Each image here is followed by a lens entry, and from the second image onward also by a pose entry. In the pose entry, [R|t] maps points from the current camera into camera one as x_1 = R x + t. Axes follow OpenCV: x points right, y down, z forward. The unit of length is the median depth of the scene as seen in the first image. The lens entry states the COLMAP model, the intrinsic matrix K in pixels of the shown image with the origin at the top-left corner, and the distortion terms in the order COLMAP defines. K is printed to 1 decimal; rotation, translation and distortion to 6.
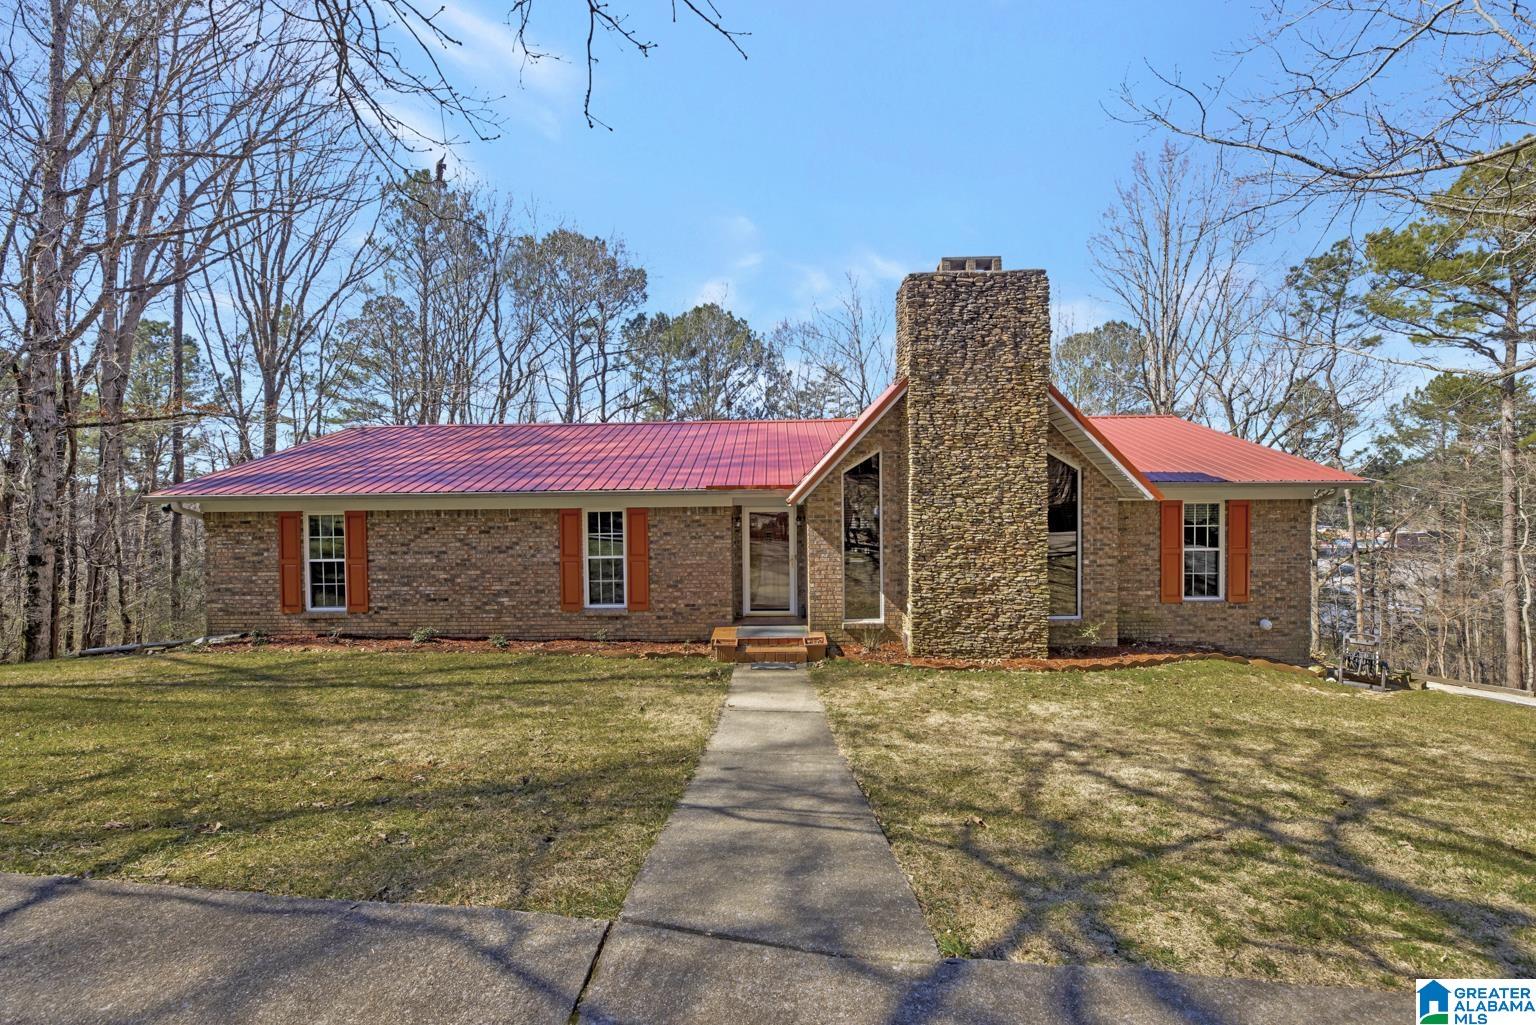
lens RADIAL K [[613.6, 0, 768.4], [0, 613.6, 511.0], [0, 0, 1]] dist [-0.002798, -0.000104]
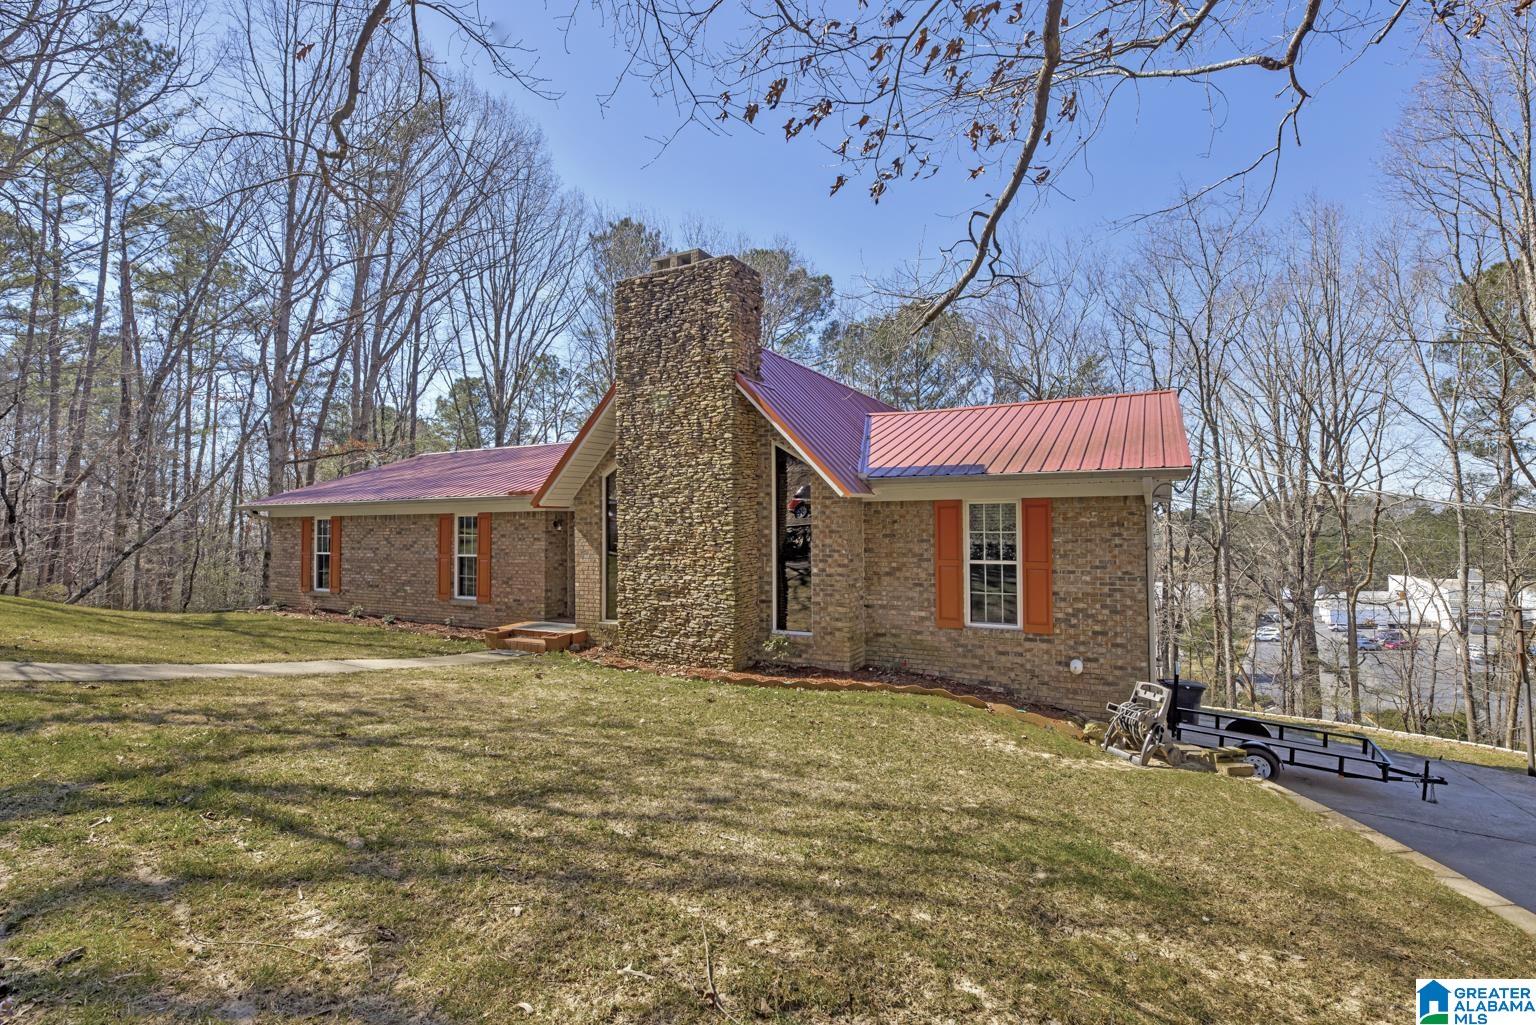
lens RADIAL K [[710.1, 0, 769.4], [0, 710.1, 510.6], [0, 0, 1]] dist [0.004378, 0.000113]
pose [[0.889128, -0.006043, -0.457618, 0.992866], [-0.014684, 0.999021, -0.041723, 0.044249], [0.457422, 0.043817, 0.888169, 0.071478]]
